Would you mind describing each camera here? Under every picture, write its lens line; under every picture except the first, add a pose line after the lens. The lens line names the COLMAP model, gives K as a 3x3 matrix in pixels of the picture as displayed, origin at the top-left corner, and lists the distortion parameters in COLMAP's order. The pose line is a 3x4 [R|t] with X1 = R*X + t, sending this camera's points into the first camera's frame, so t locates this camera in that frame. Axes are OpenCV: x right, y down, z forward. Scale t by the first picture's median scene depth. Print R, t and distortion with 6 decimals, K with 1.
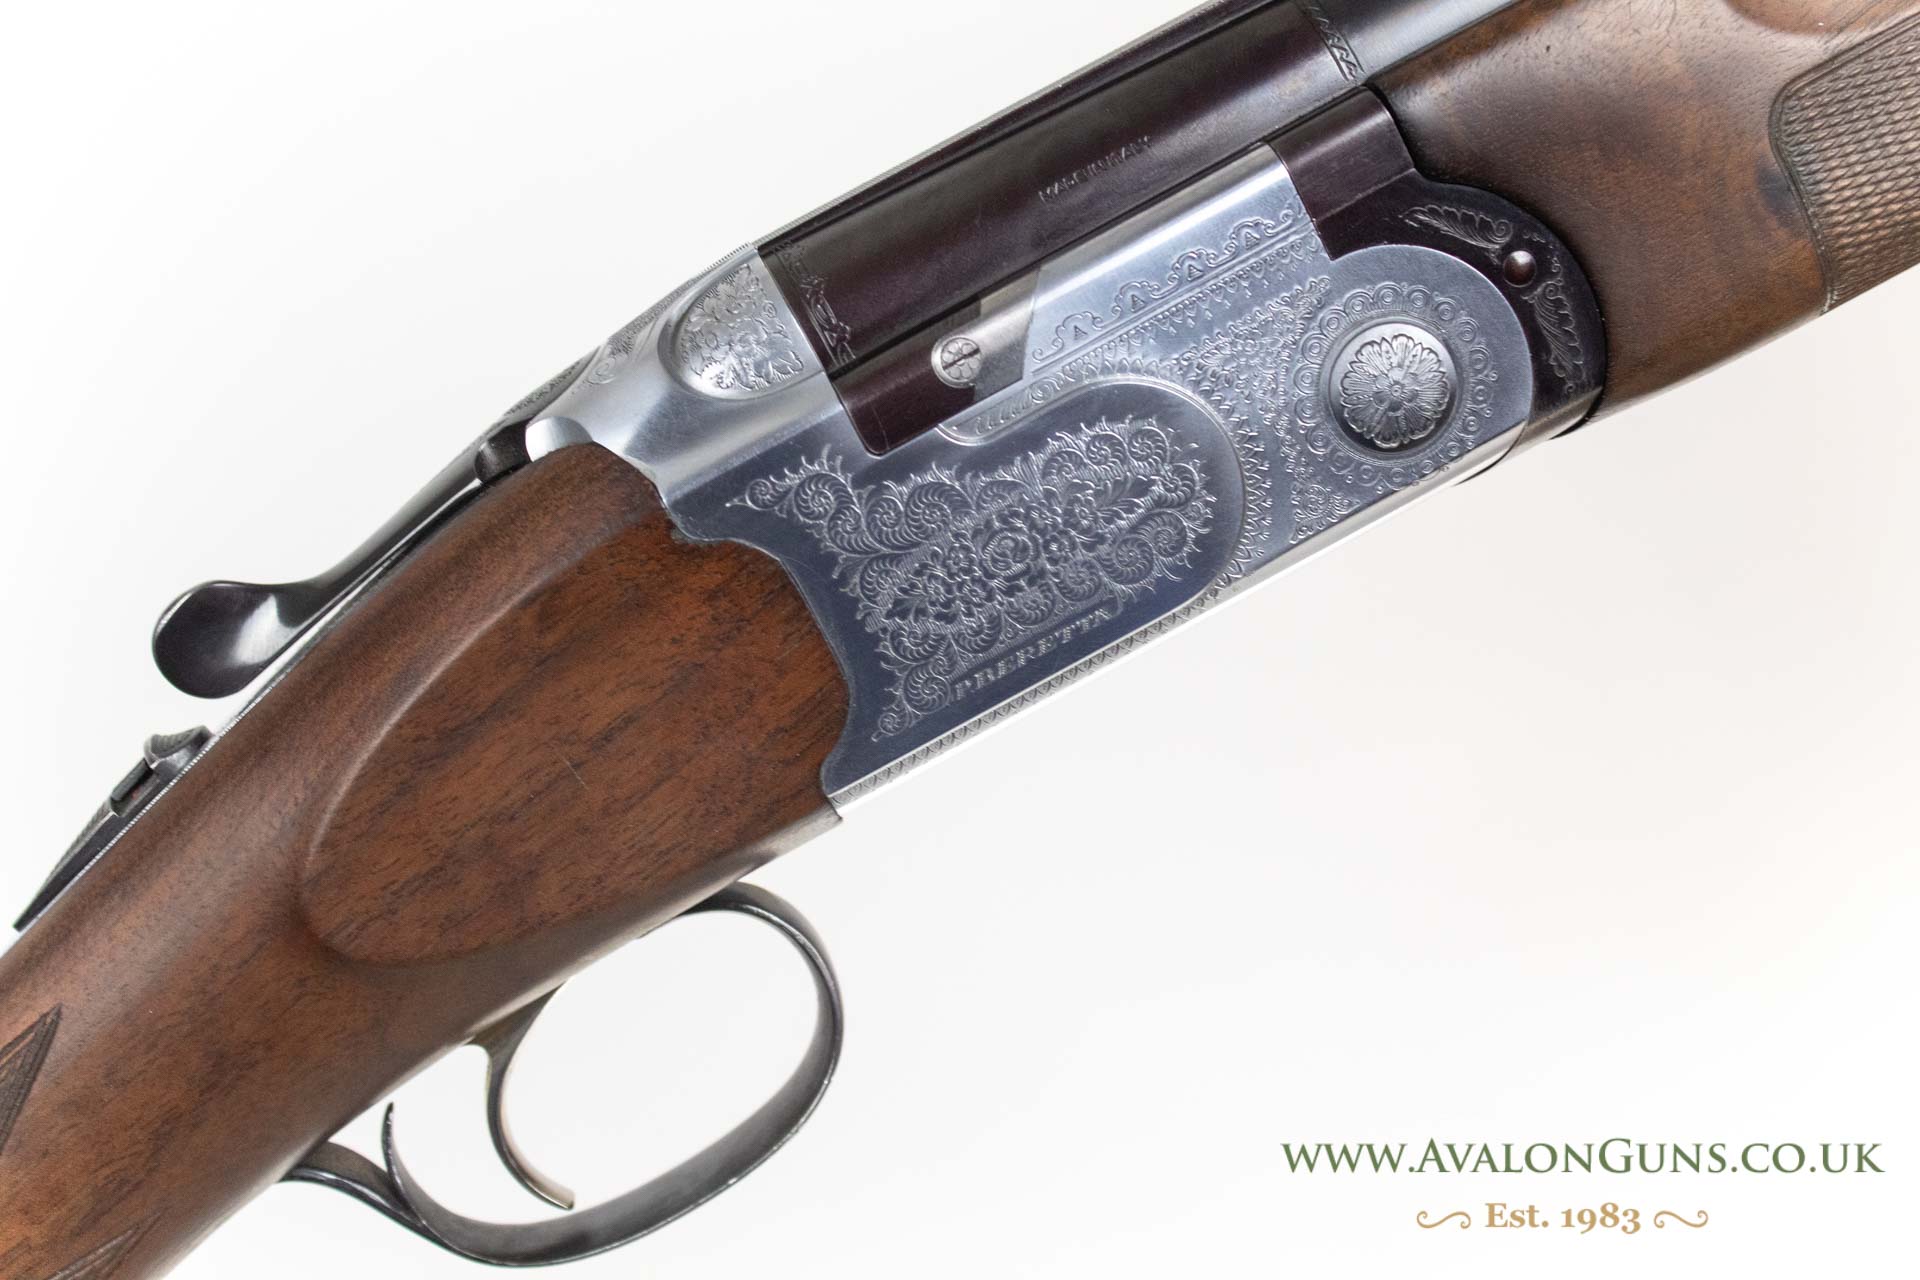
lens RADIAL K [[3045.4, 0, 960.0], [0, 3045.4, 640.0], [0, 0, 1]] dist [0.139907, -0.006138]
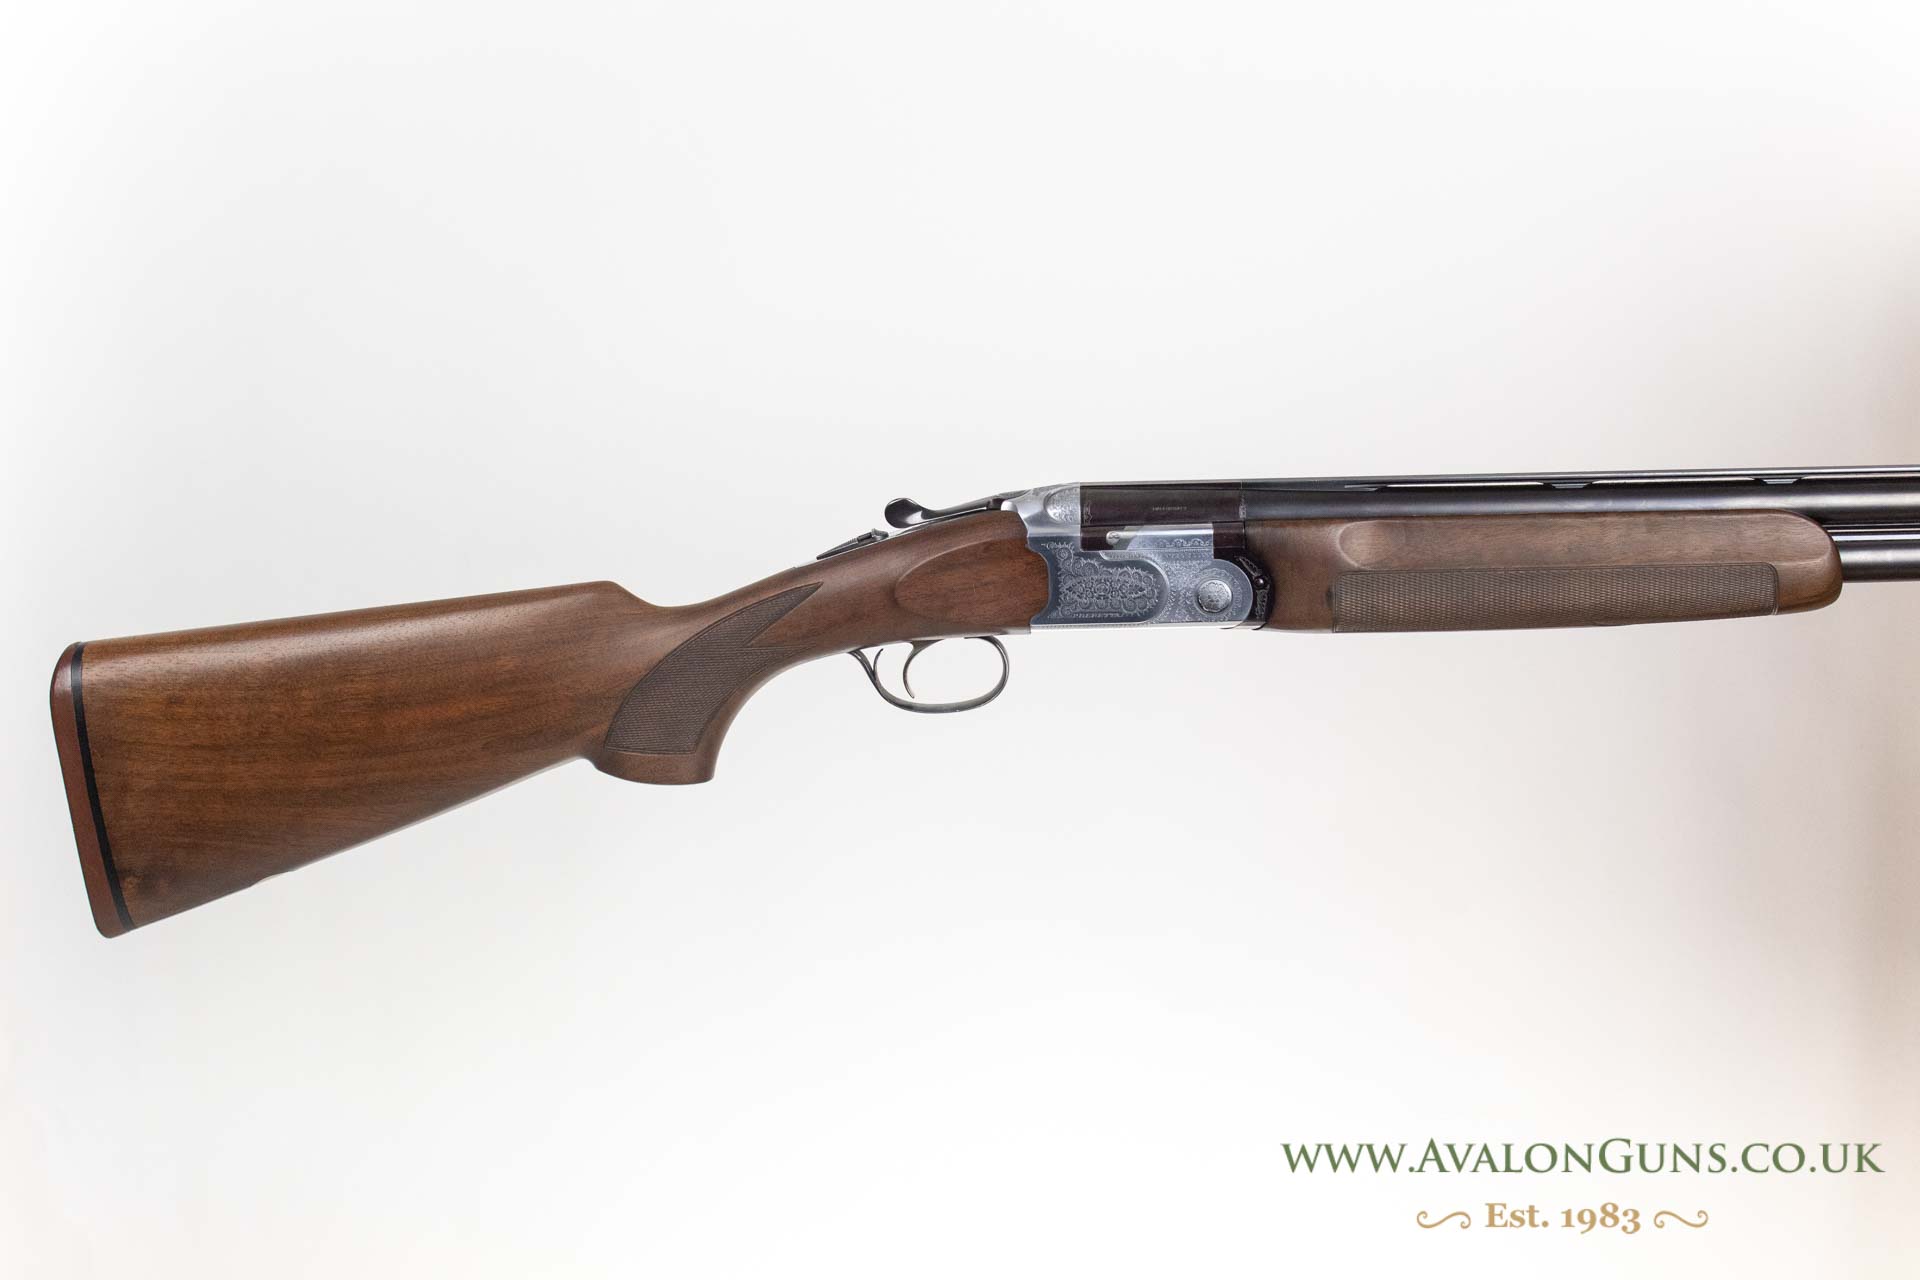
lens RADIAL K [[3045.4, 0, 960.0], [0, 3045.4, 640.0], [0, 0, 1]] dist [0.139907, -0.006138]
pose [[0.887963, 0.455357, -0.064585, 0.131357], [-0.455412, 0.890159, 0.014732, 0.052137], [0.064199, 0.016331, 0.997803, -2.765209]]
